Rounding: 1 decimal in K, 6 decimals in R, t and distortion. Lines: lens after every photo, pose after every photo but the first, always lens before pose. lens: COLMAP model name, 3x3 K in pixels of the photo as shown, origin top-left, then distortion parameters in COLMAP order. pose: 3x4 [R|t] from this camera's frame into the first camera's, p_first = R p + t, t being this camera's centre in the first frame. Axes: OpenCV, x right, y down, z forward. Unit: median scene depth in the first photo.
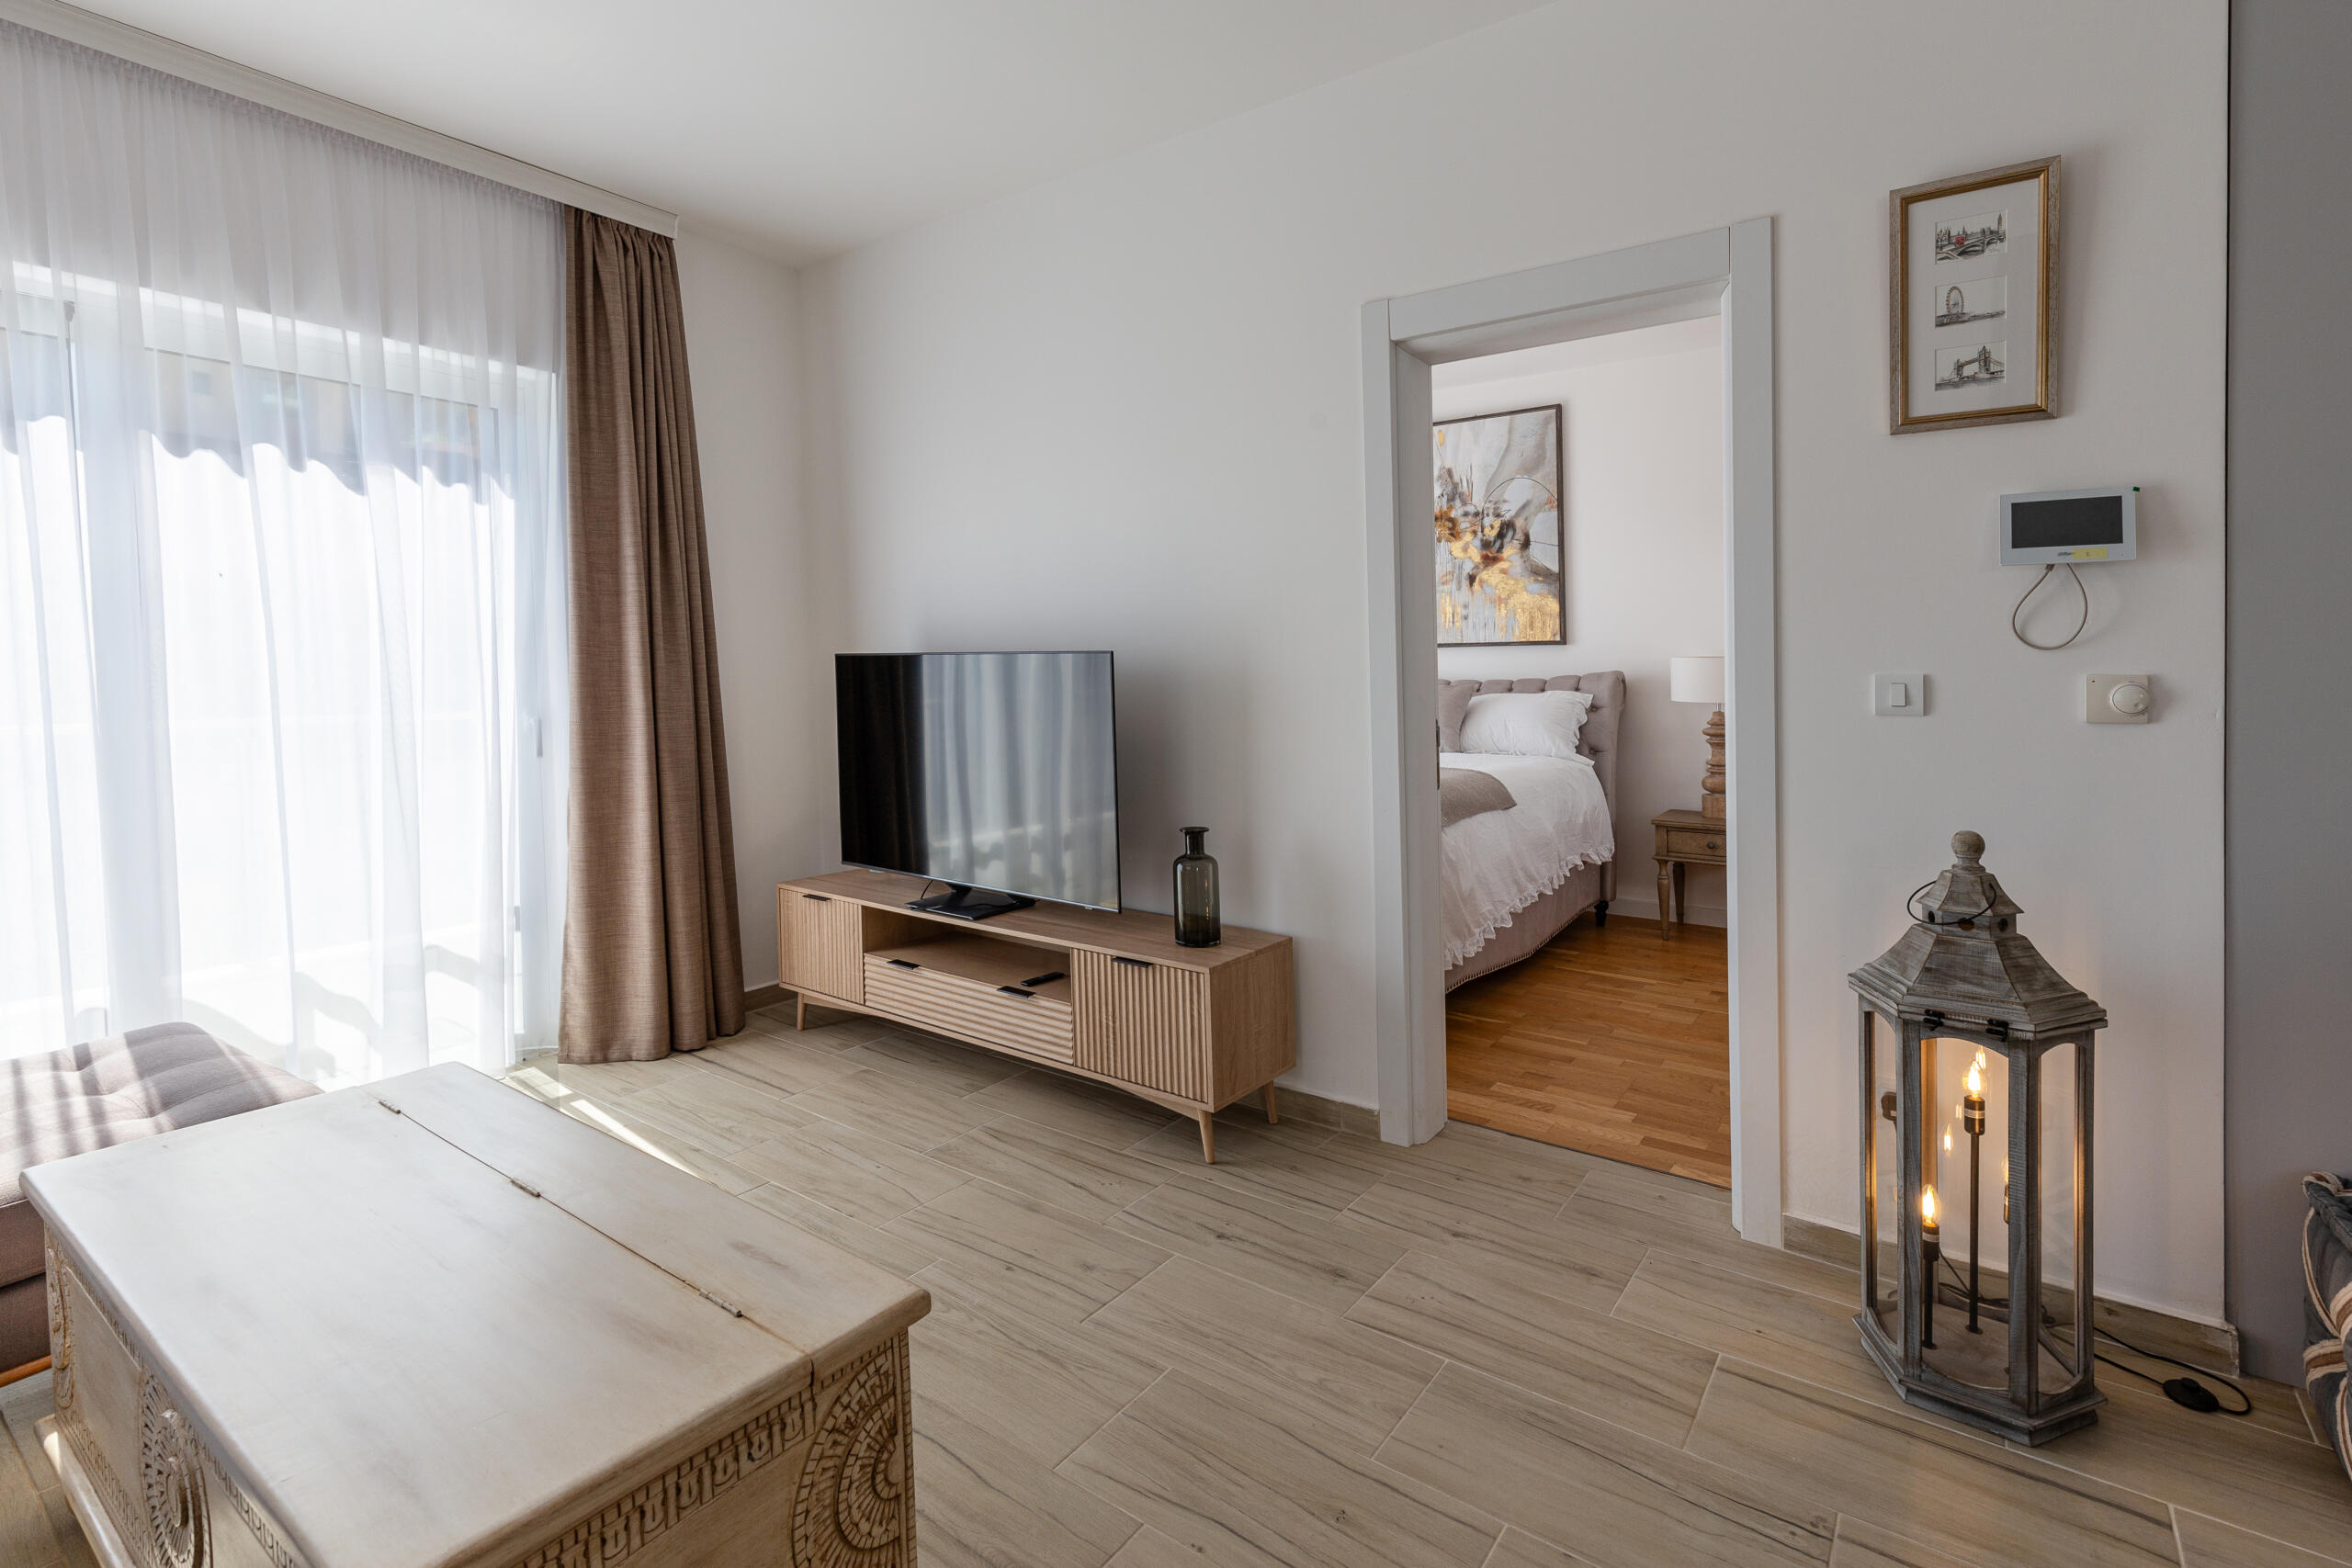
lens RADIAL K [[1063.3, 0, 1180.9], [0, 1063.3, 746.2], [0, 0, 1]] dist [0.009249, 0.000304]
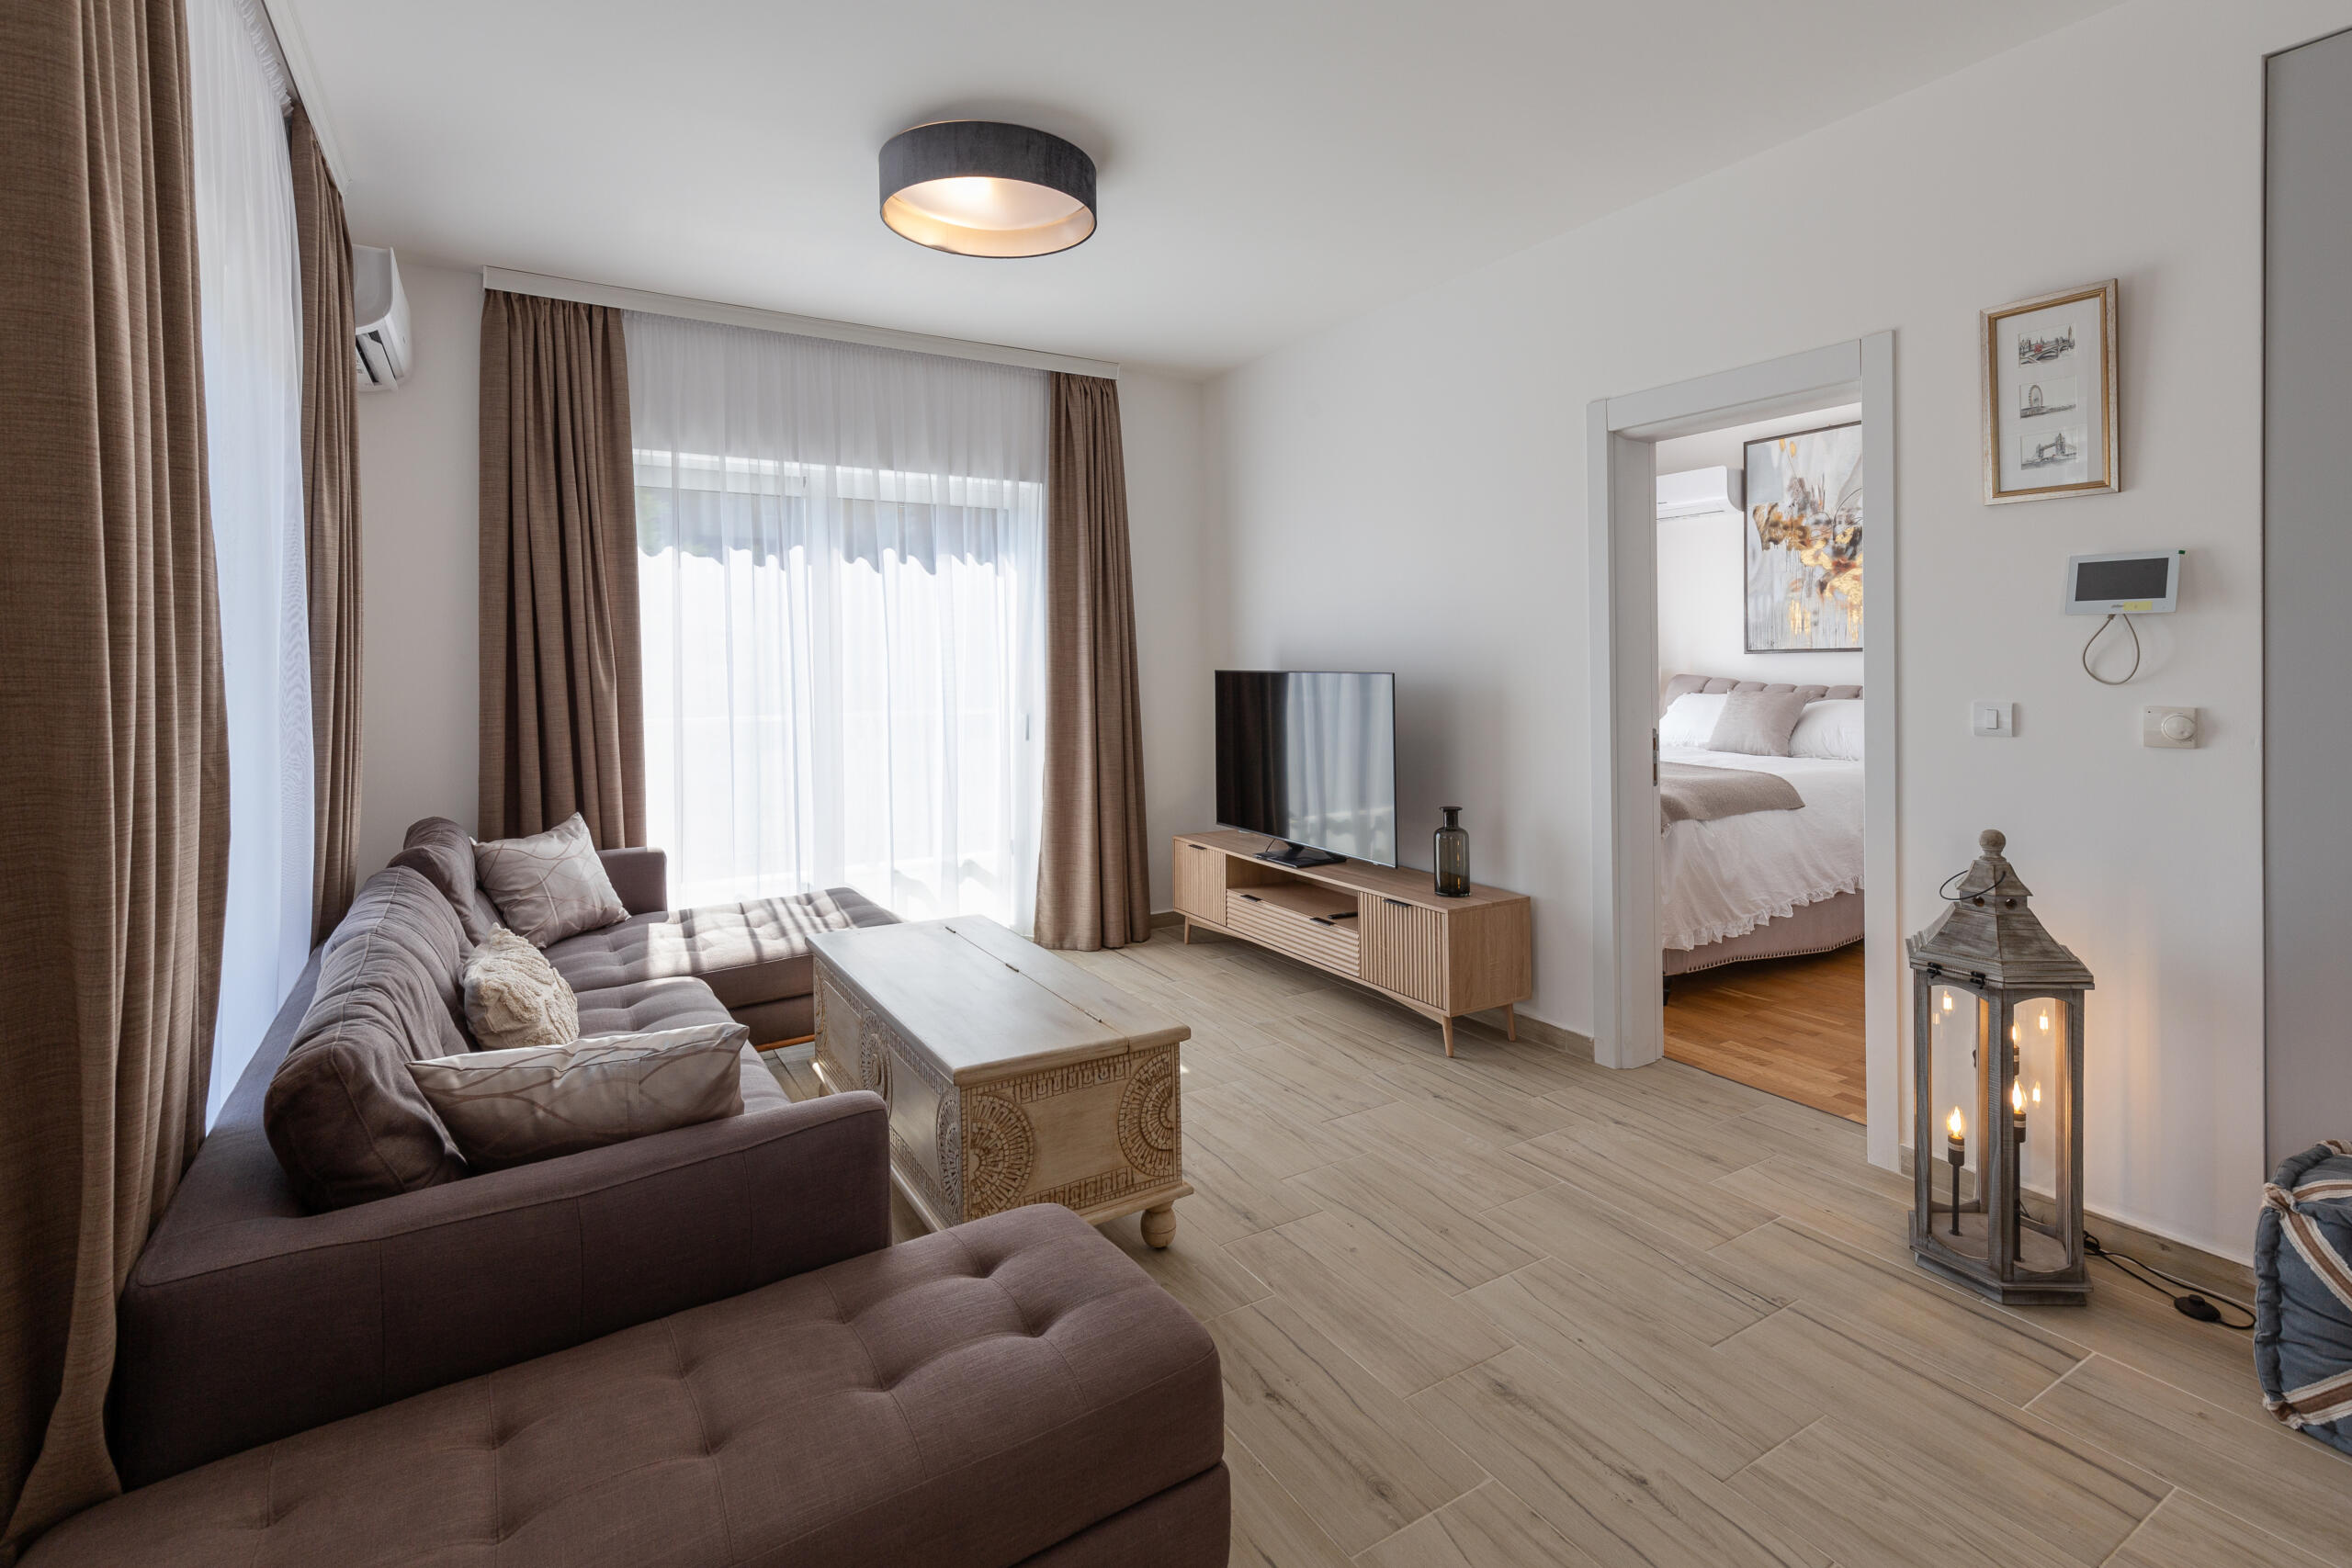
lens RADIAL K [[1080.2, 0, 1177.1], [0, 1080.2, 732.9], [0, 0, 1]] dist [0.009745, -0.000175]
pose [[0.917326, 0.021609, -0.397550, 0.196860], [-0.022302, 0.999747, 0.002881, -0.009652], [0.397512, 0.006223, 0.917576, -0.311499]]
